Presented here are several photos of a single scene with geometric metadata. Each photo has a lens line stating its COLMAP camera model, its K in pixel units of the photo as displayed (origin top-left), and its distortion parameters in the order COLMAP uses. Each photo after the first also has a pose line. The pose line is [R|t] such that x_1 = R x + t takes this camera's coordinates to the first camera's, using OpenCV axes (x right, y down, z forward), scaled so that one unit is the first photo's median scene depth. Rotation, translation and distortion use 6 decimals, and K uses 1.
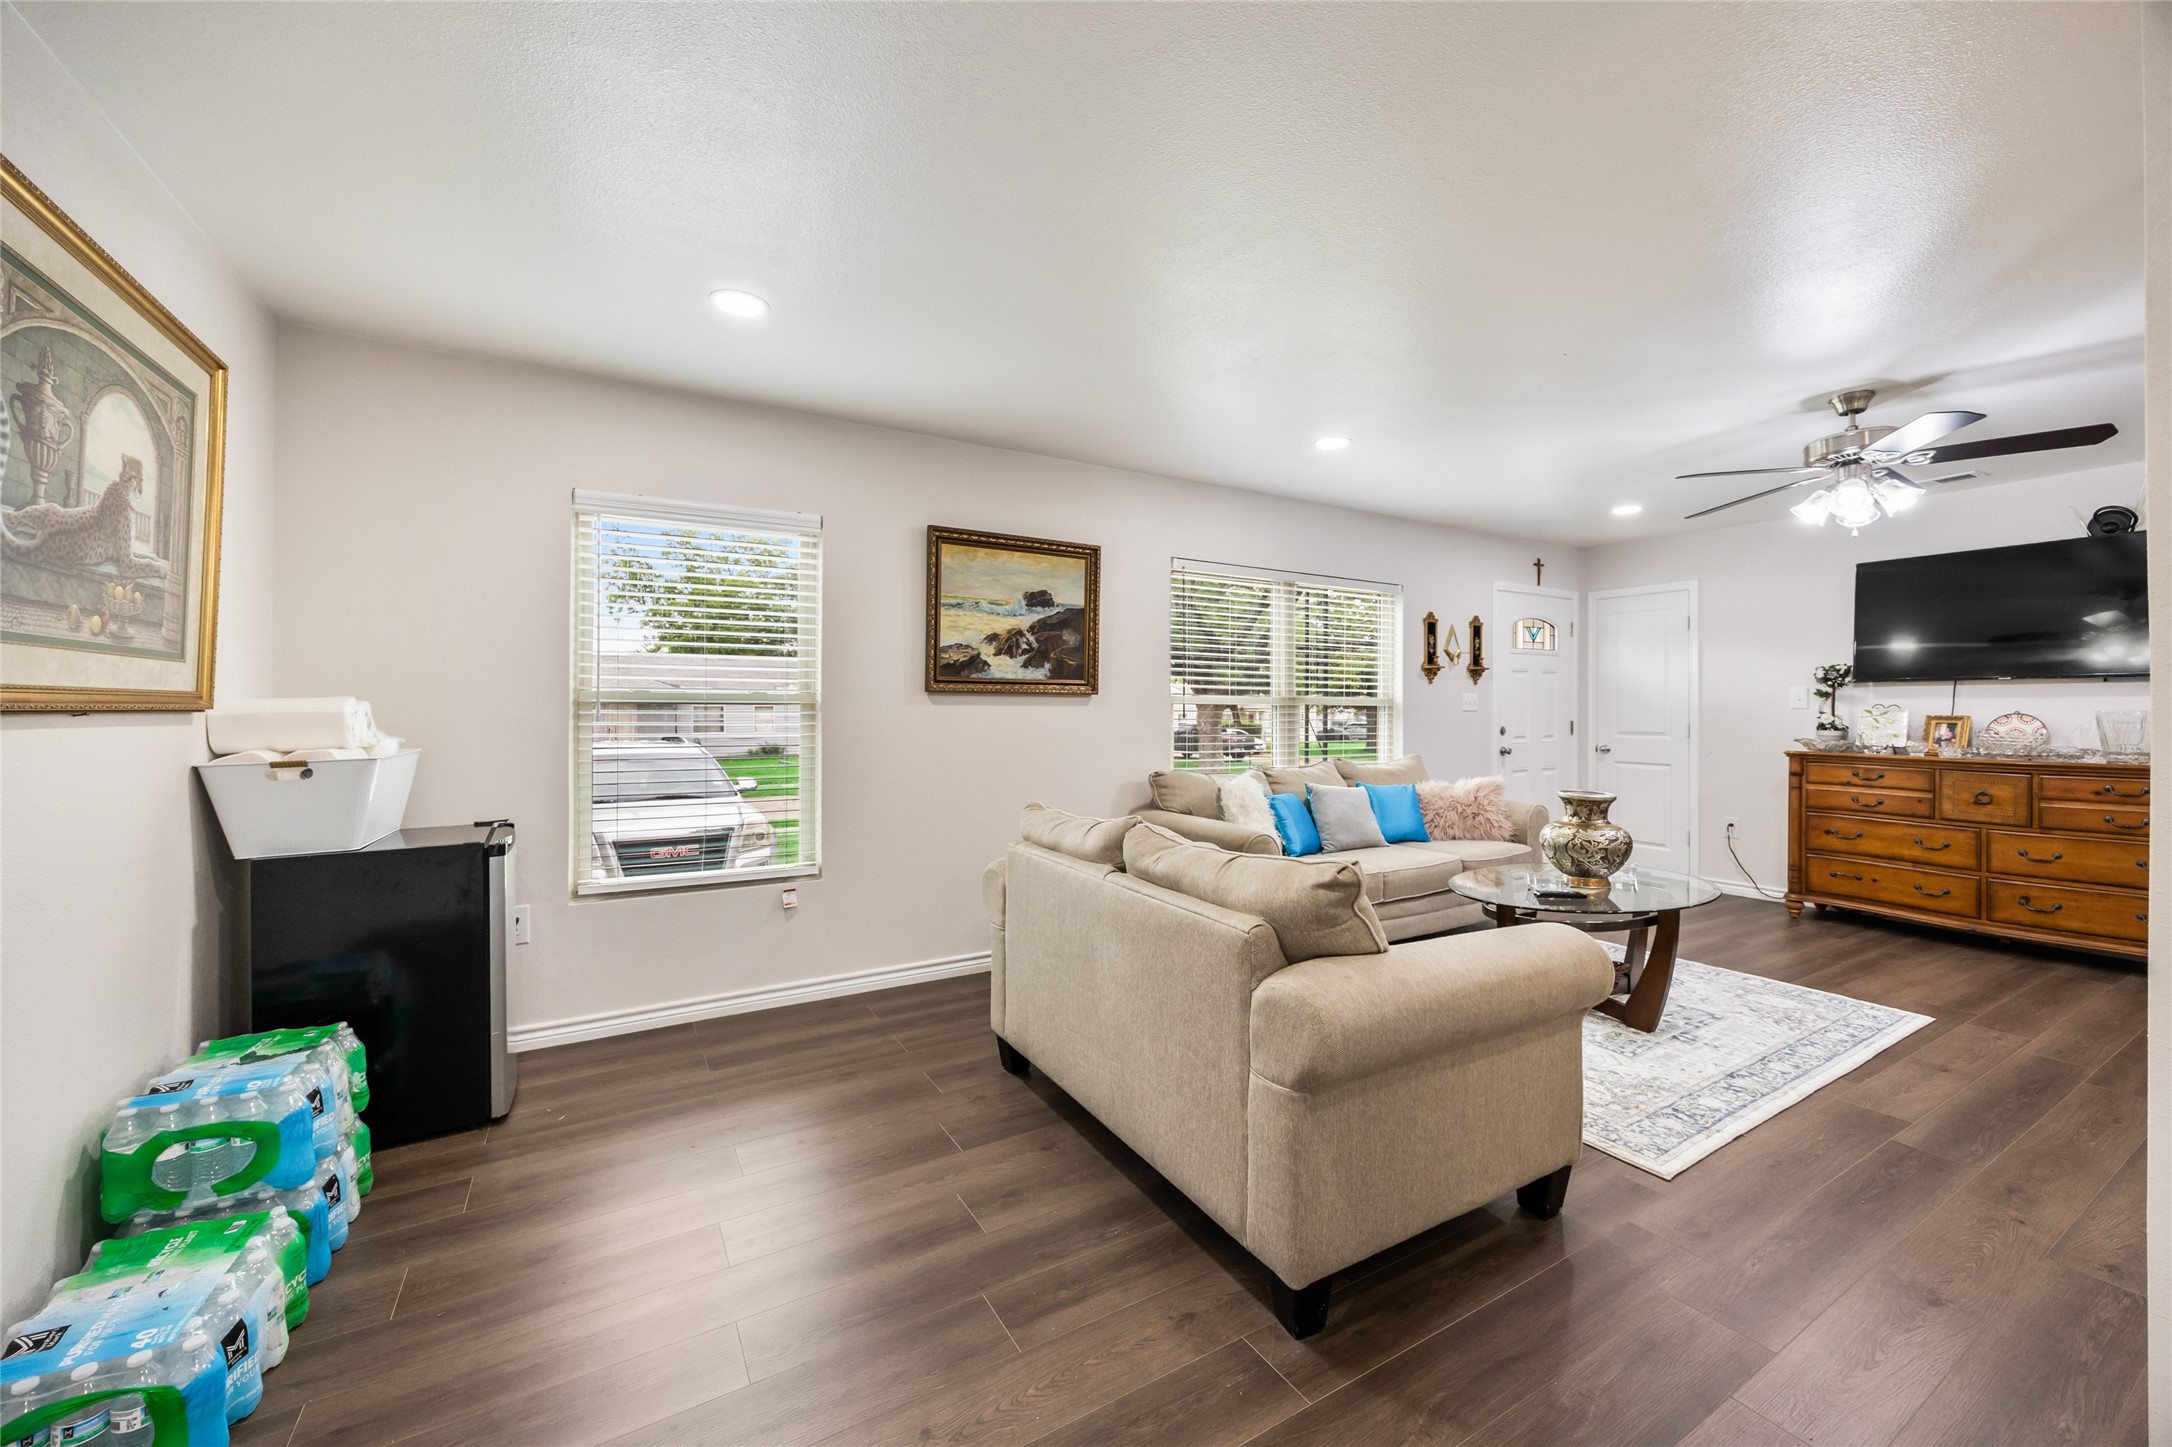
lens RADIAL K [[833.5, 0, 1086.3], [0, 833.5, 705.4], [0, 0, 1]] dist [0.000369, -0.000306]
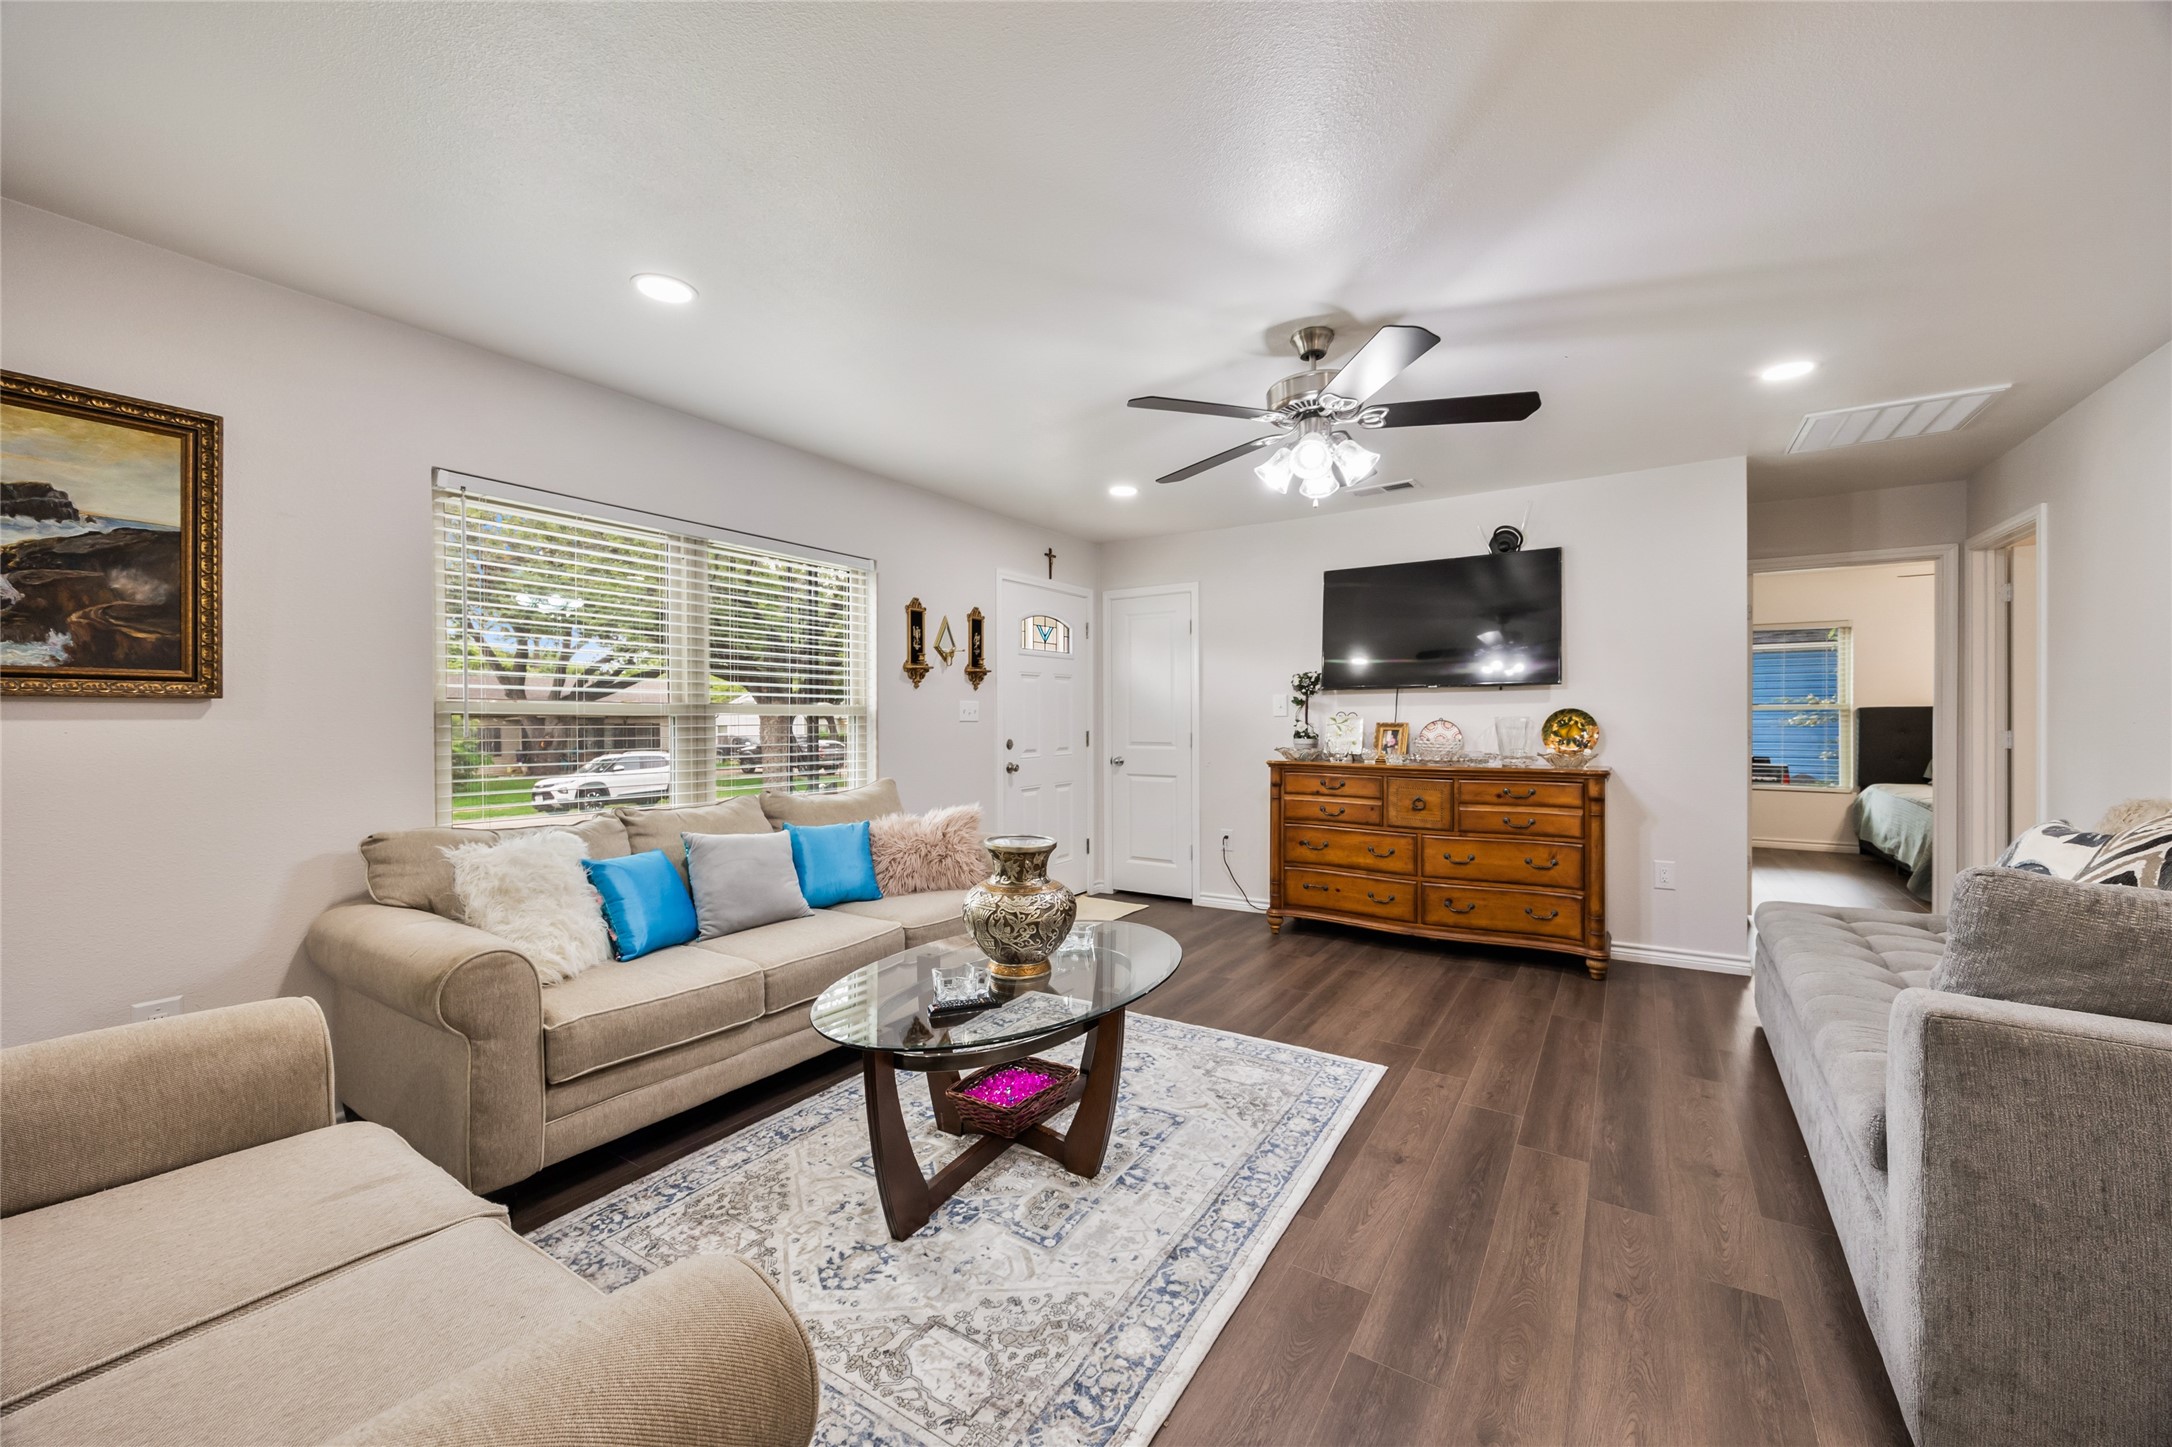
lens RADIAL K [[832.7, 0, 1091.8], [0, 832.7, 721.8], [0, 0, 1]] dist [-0.000367, -0.000052]
pose [[0.893643, -0.008378, 0.448700, 0.271063], [0.004718, 0.999946, 0.009273, -0.000113], [-0.448753, -0.006170, 0.893634, 0.278202]]
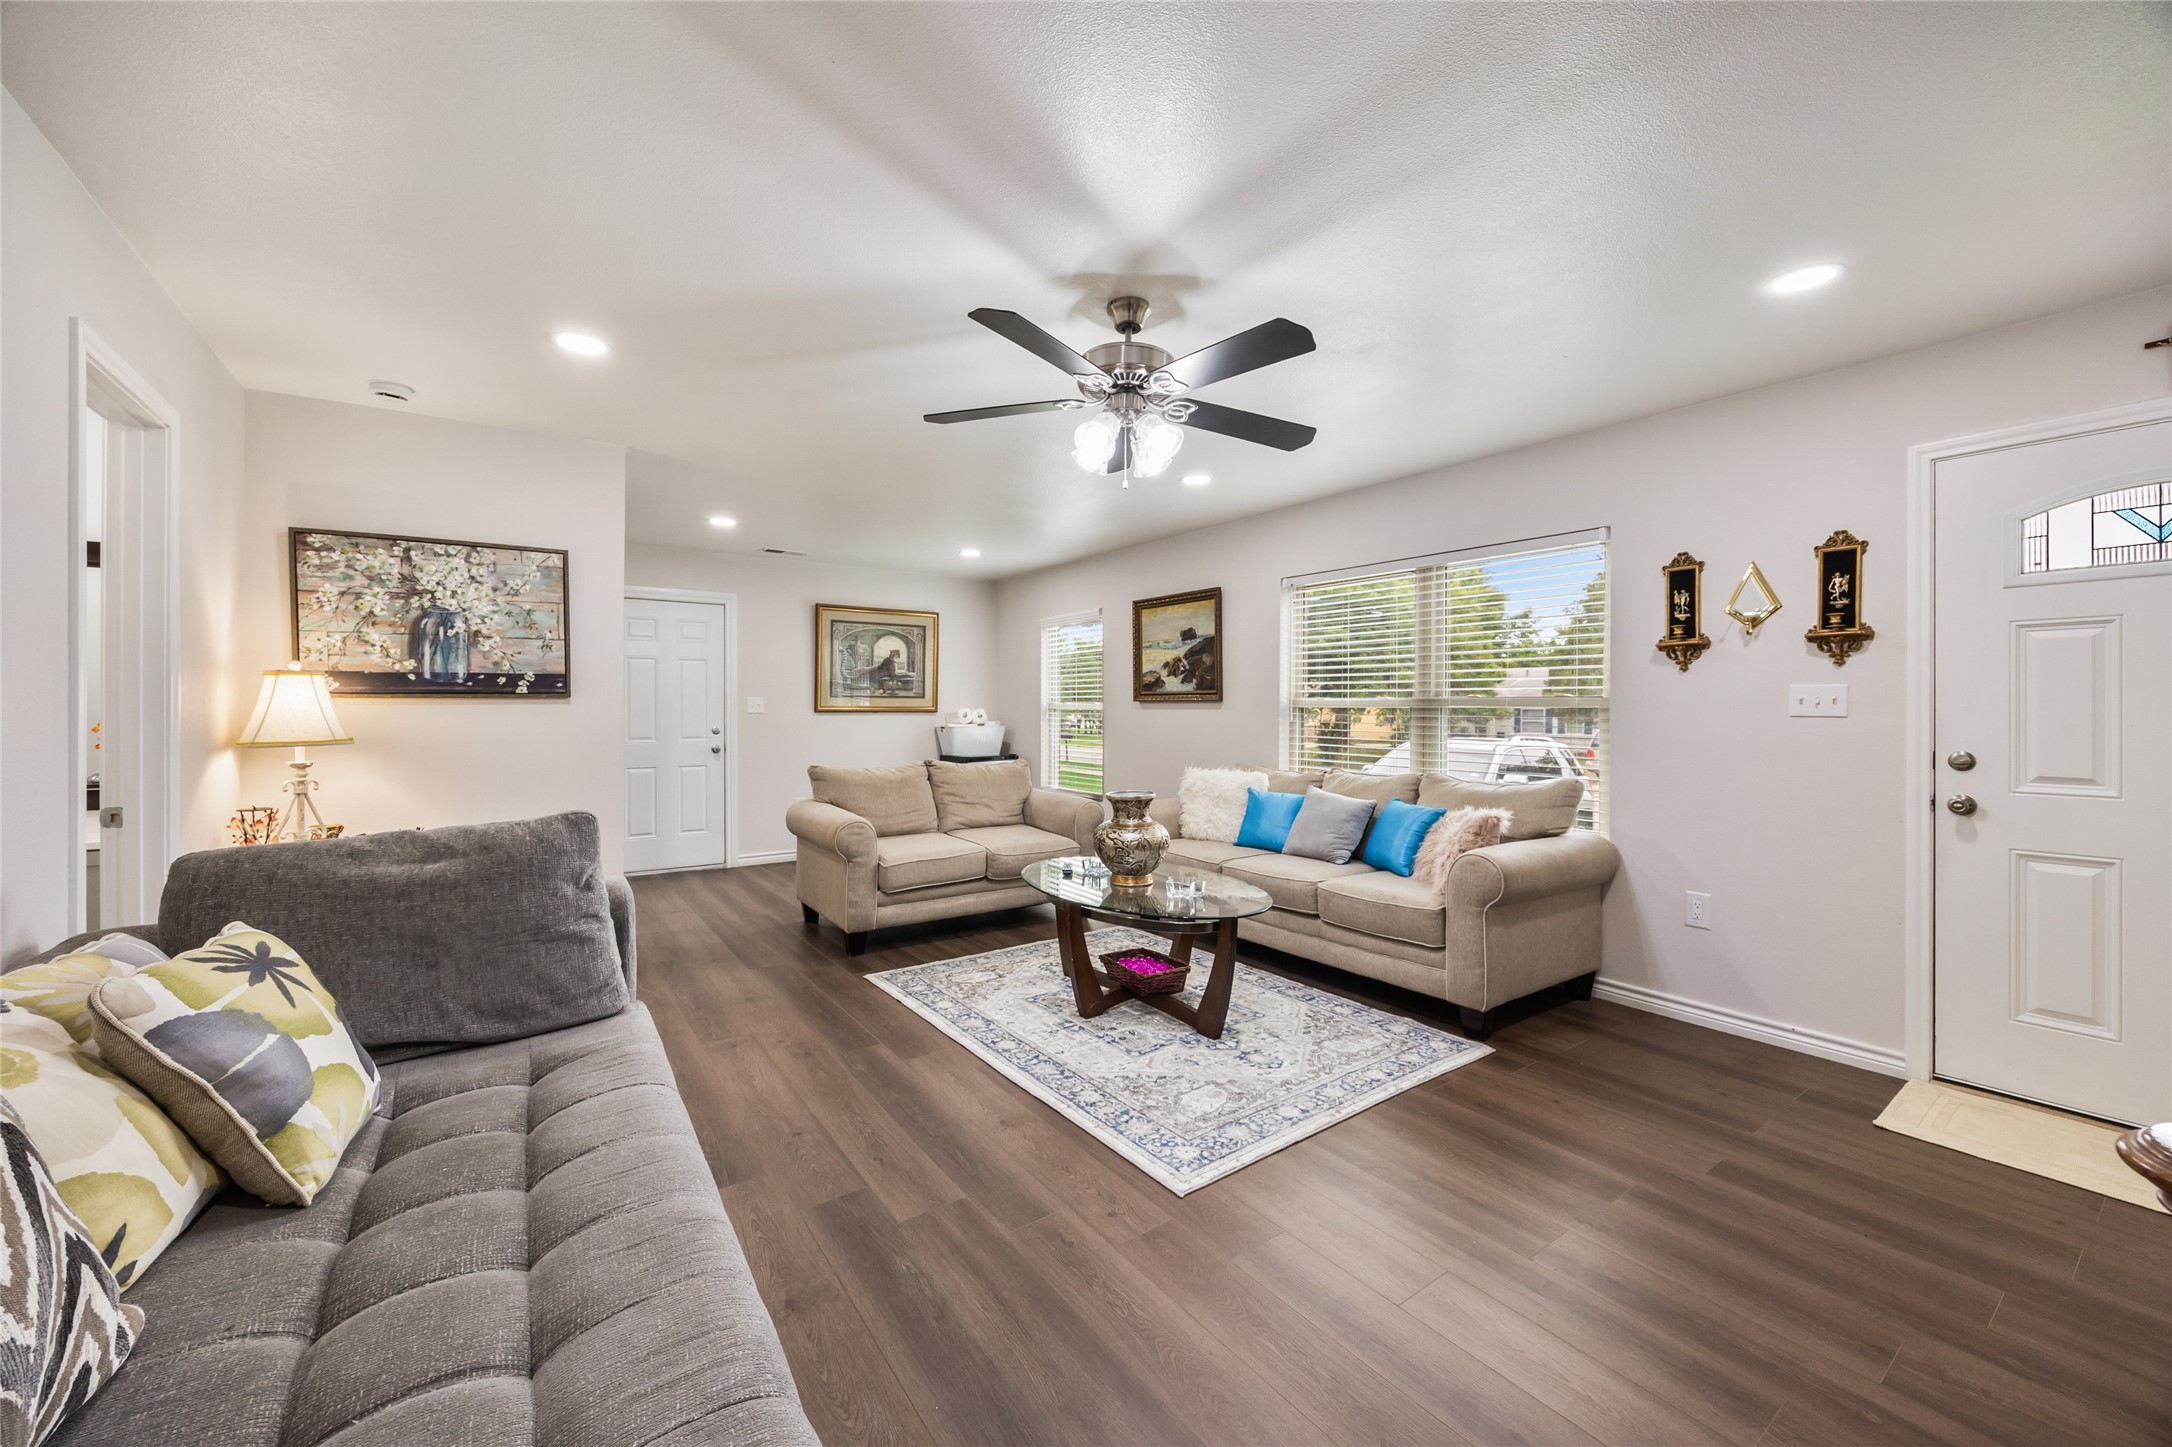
lens RADIAL K [[832.7, 0, 1091.8], [0, 832.7, 721.8], [0, 0, 1]] dist [-0.000367, -0.000052]
pose [[0.085706, 0.012342, -0.996244, 1.292714], [0.002063, 0.999919, 0.012565, 0.002634], [0.996318, -0.003132, 0.085673, 0.690193]]
